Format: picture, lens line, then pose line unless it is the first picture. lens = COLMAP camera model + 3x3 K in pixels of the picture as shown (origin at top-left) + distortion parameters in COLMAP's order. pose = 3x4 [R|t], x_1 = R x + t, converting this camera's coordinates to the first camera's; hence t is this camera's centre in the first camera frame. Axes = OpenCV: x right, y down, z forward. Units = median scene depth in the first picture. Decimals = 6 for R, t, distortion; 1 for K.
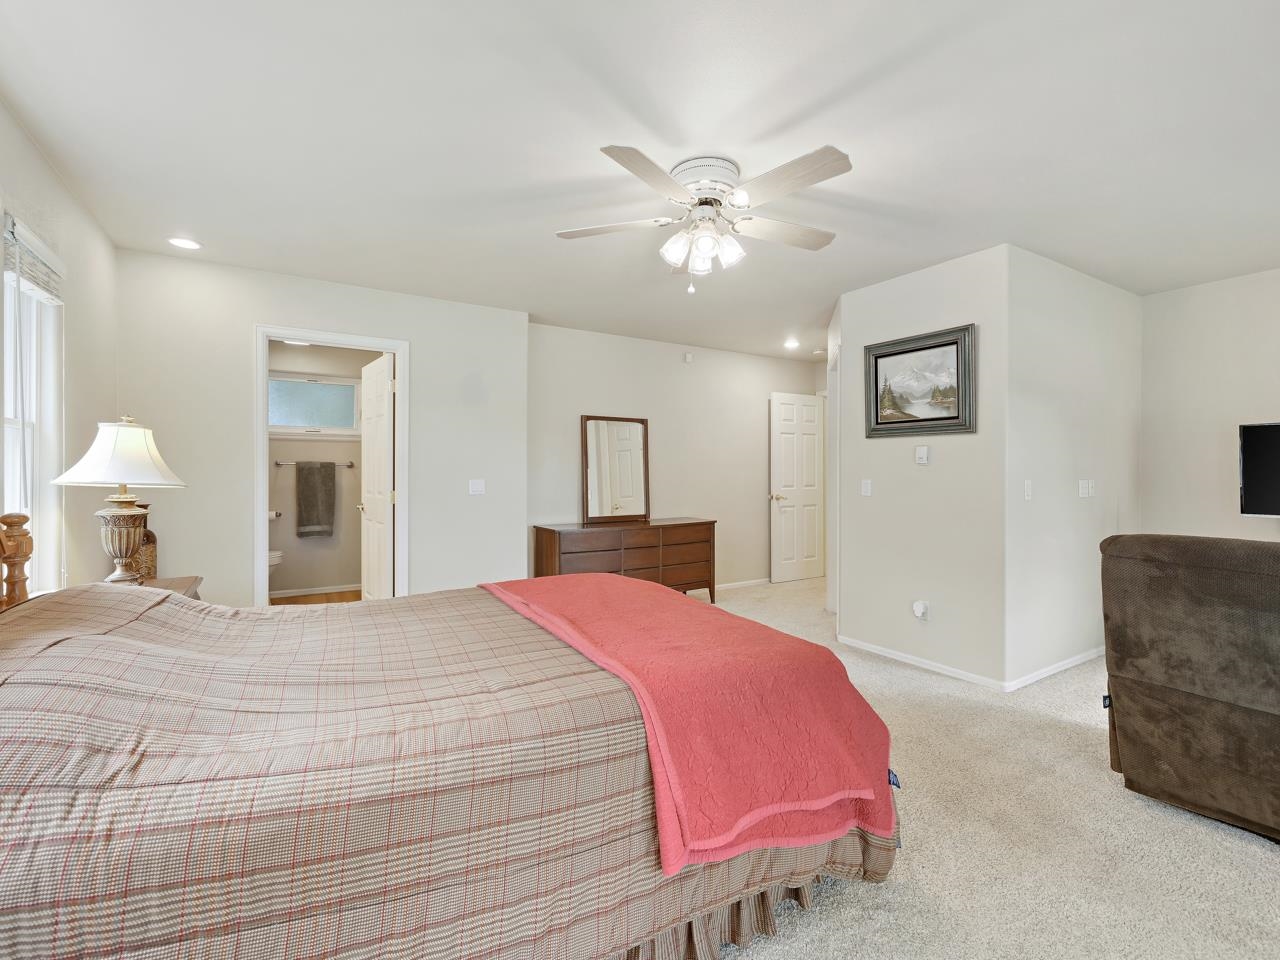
lens RADIAL K [[569.5, 0, 643.1], [0, 569.5, 473.6], [0, 0, 1]] dist [-0.007060, 0.001552]
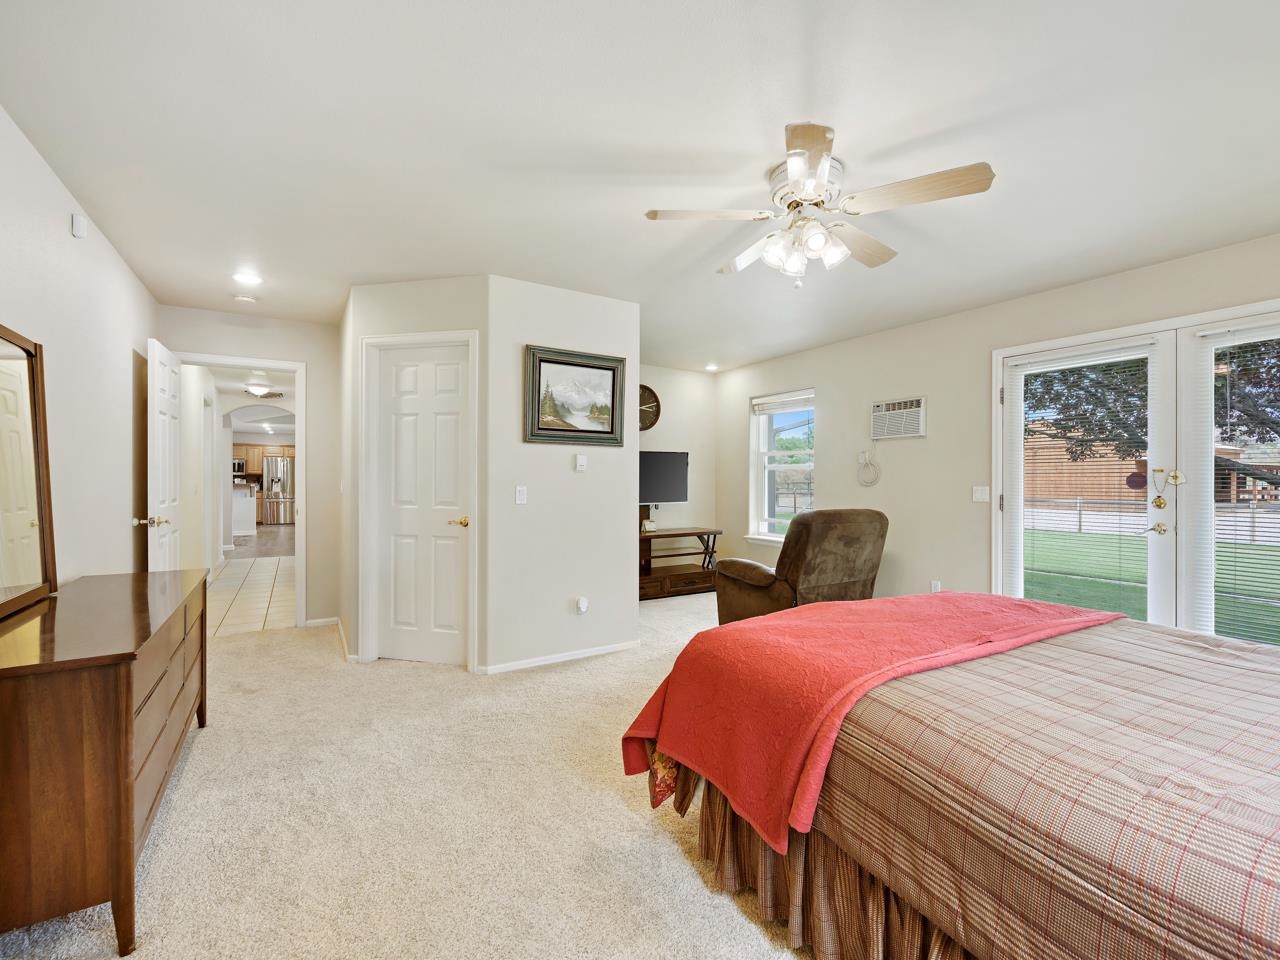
lens RADIAL K [[569.5, 0, 639.7], [0, 569.5, 474.5], [0, 0, 1]] dist [-0.007060, 0.001552]
pose [[0.008535, 0.001484, 0.999962, -0.564919], [0.001461, 0.999998, -0.001497, -0.008092], [-0.999963, 0.001474, 0.008532, 0.827223]]
